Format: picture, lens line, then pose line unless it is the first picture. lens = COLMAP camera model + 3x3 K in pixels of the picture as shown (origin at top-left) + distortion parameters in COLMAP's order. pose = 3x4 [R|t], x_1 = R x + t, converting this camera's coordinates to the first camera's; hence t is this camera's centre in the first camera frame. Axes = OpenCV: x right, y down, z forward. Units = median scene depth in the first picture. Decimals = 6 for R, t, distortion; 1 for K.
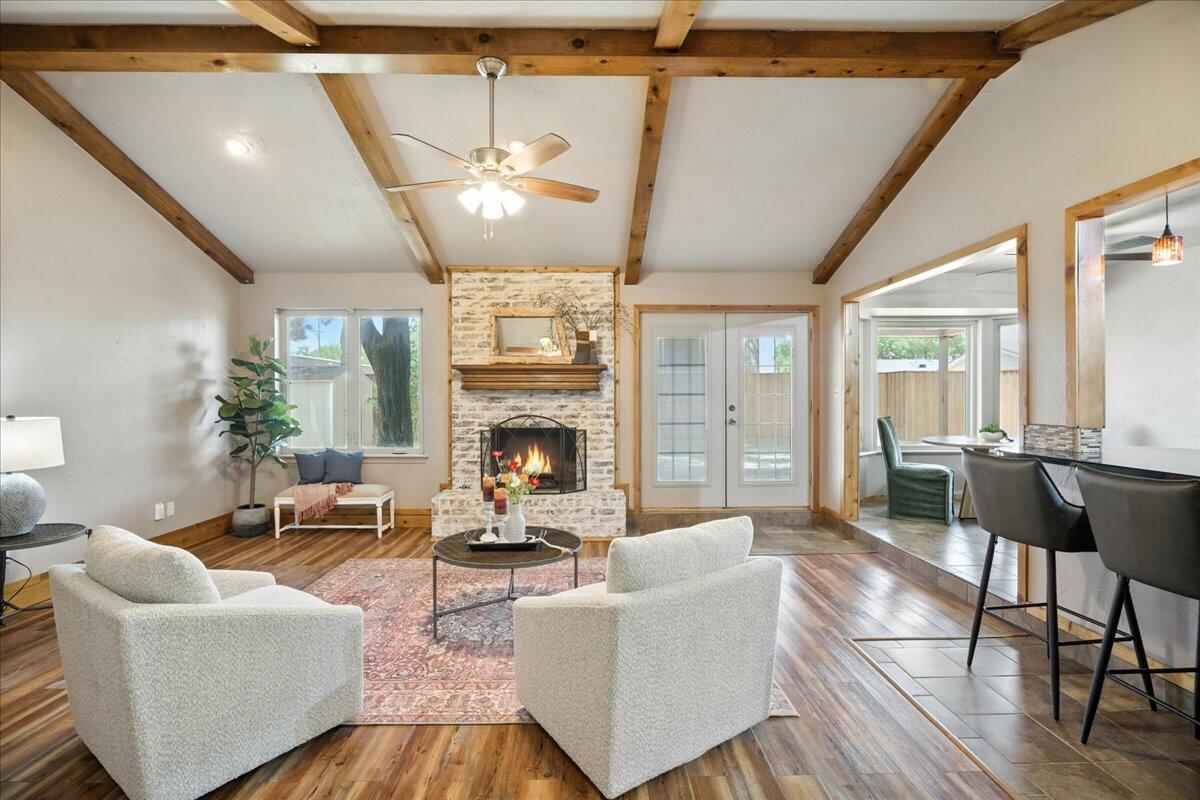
lens RADIAL K [[546.9, 0, 597.9], [0, 546.9, 397.0], [0, 0, 1]] dist [-0.015591, 0.009462]
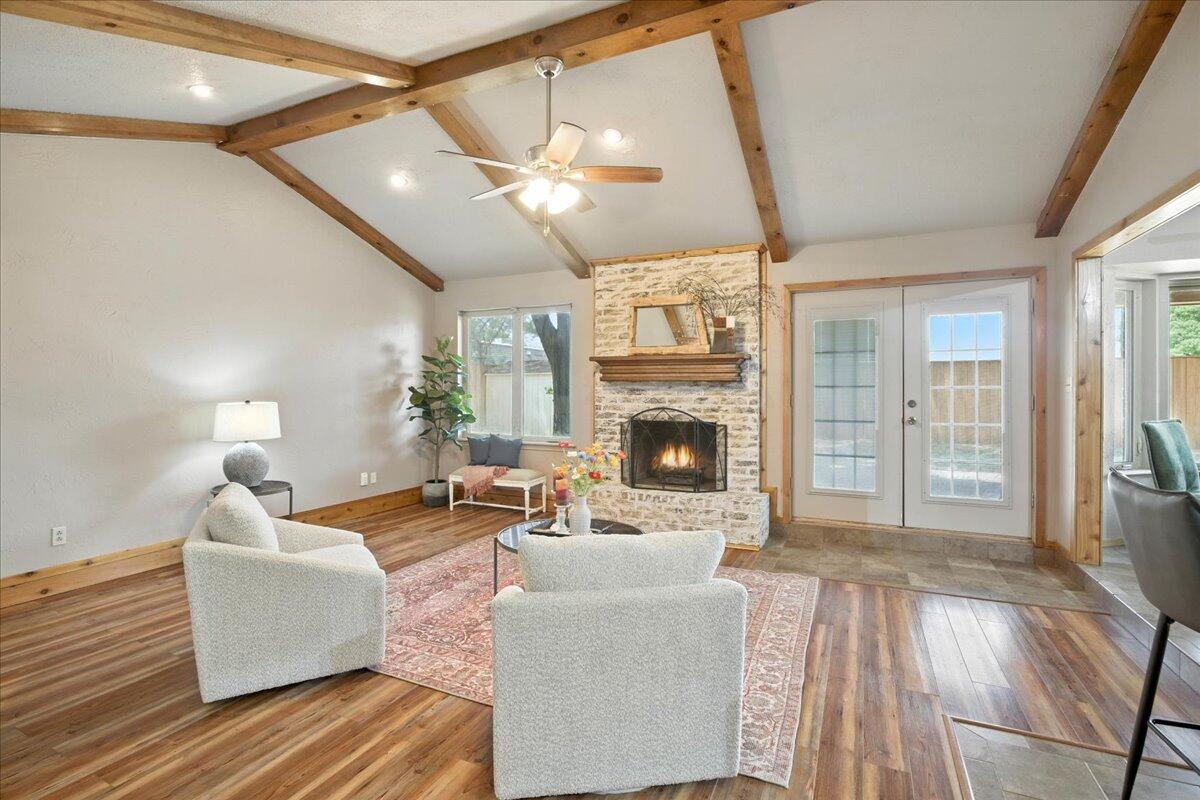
lens RADIAL K [[567.6, 0, 596.7], [0, 567.6, 386.1], [0, 0, 1]] dist [-0.004850, 0.000389]
pose [[0.897914, 0.001829, -0.440167, 0.210501], [-0.004223, 0.999981, -0.004460, 0.000003], [0.440151, 0.005863, 0.897905, 0.052587]]
